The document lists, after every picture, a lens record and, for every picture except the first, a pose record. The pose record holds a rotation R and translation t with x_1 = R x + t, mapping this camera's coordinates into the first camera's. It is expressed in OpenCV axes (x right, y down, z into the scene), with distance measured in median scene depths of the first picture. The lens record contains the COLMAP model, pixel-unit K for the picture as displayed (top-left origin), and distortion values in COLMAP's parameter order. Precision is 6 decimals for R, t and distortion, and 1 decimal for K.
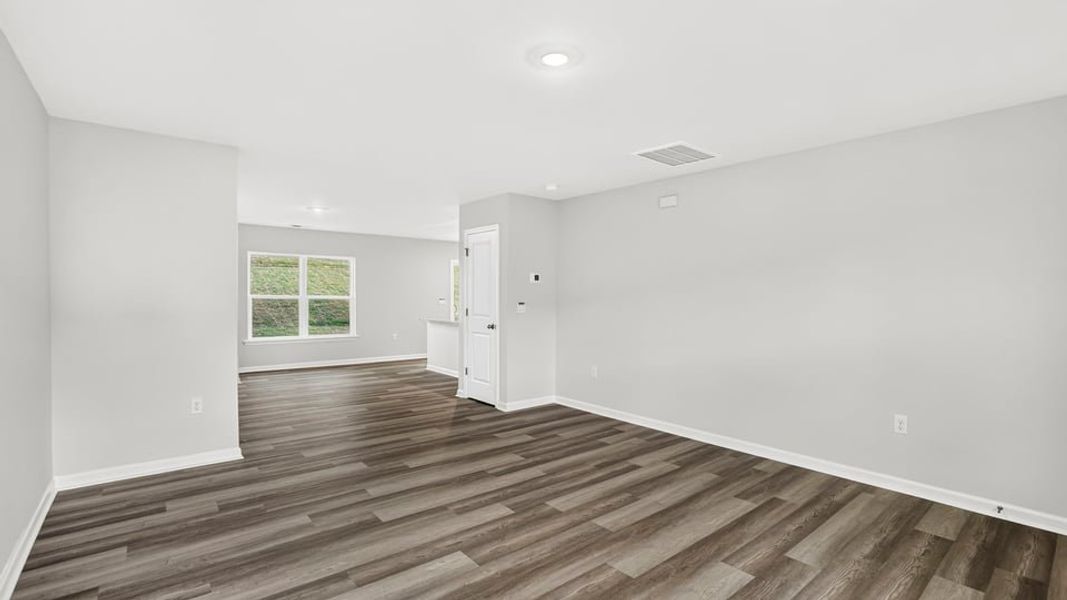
lens RADIAL K [[468.0, 0, 534.8], [0, 468.0, 303.1], [0, 0, 1]] dist [-0.026693, 0.003438]
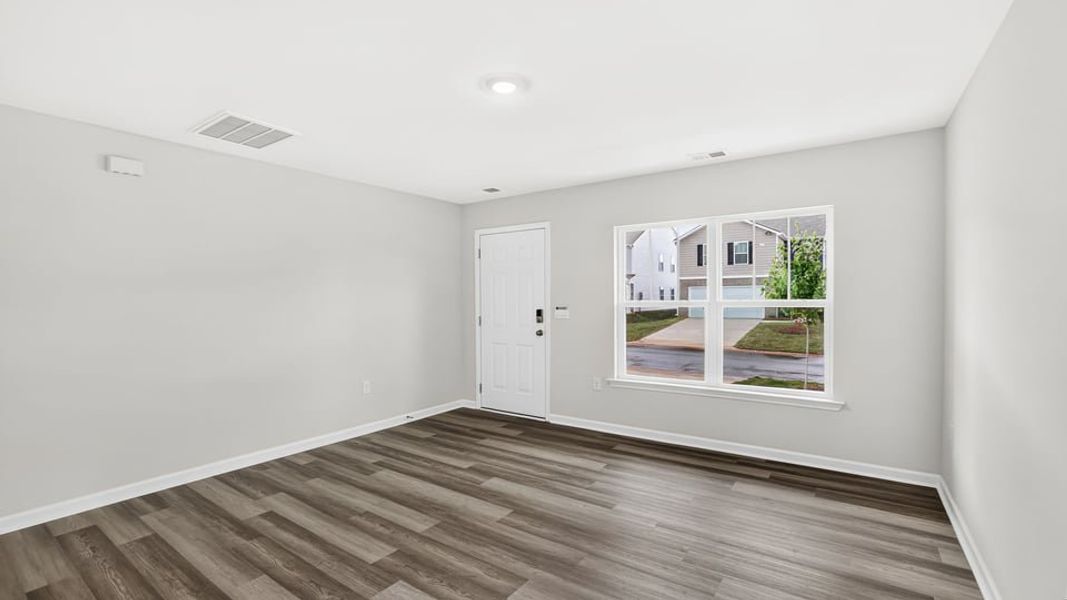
lens RADIAL K [[468.0, 0, 512.6], [0, 468.0, 293.8], [0, 0, 1]] dist [-0.026693, 0.003438]
pose [[-0.218588, 0.003835, 0.975810, -0.687721], [0.020119, 0.999797, 0.000577, -0.021220], [-0.975610, 0.019758, -0.218621, 0.800381]]
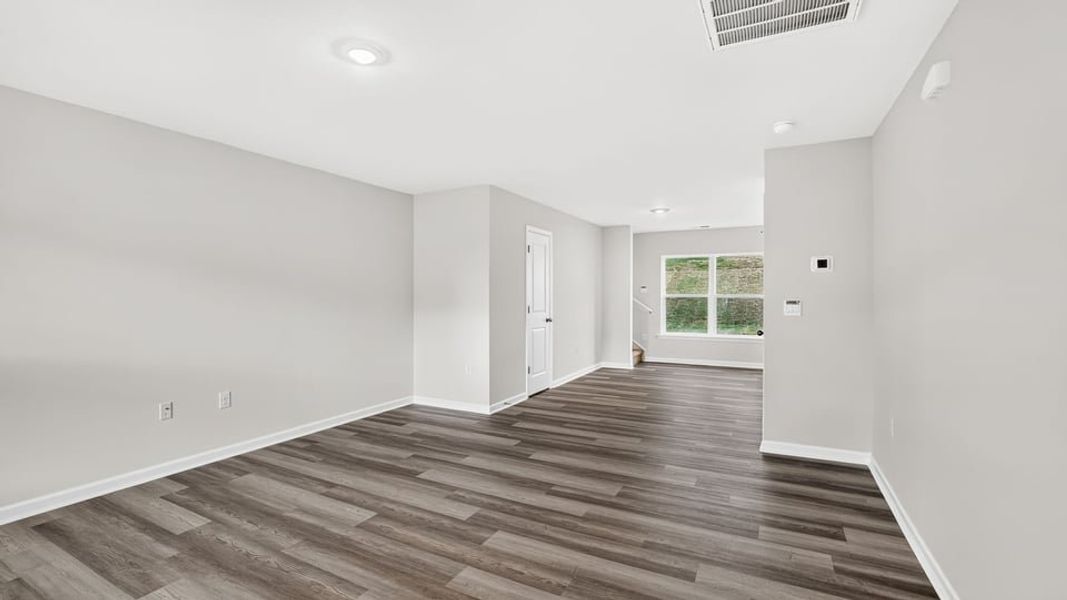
lens RADIAL K [[468.0, 0, 540.0], [0, 468.0, 294.3], [0, 0, 1]] dist [-0.026693, 0.003438]
pose [[0.395244, -0.008515, -0.918537, 0.730489], [-0.008124, 0.999886, -0.012764, 0.000254], [0.918540, 0.012507, 0.395130, 0.624047]]
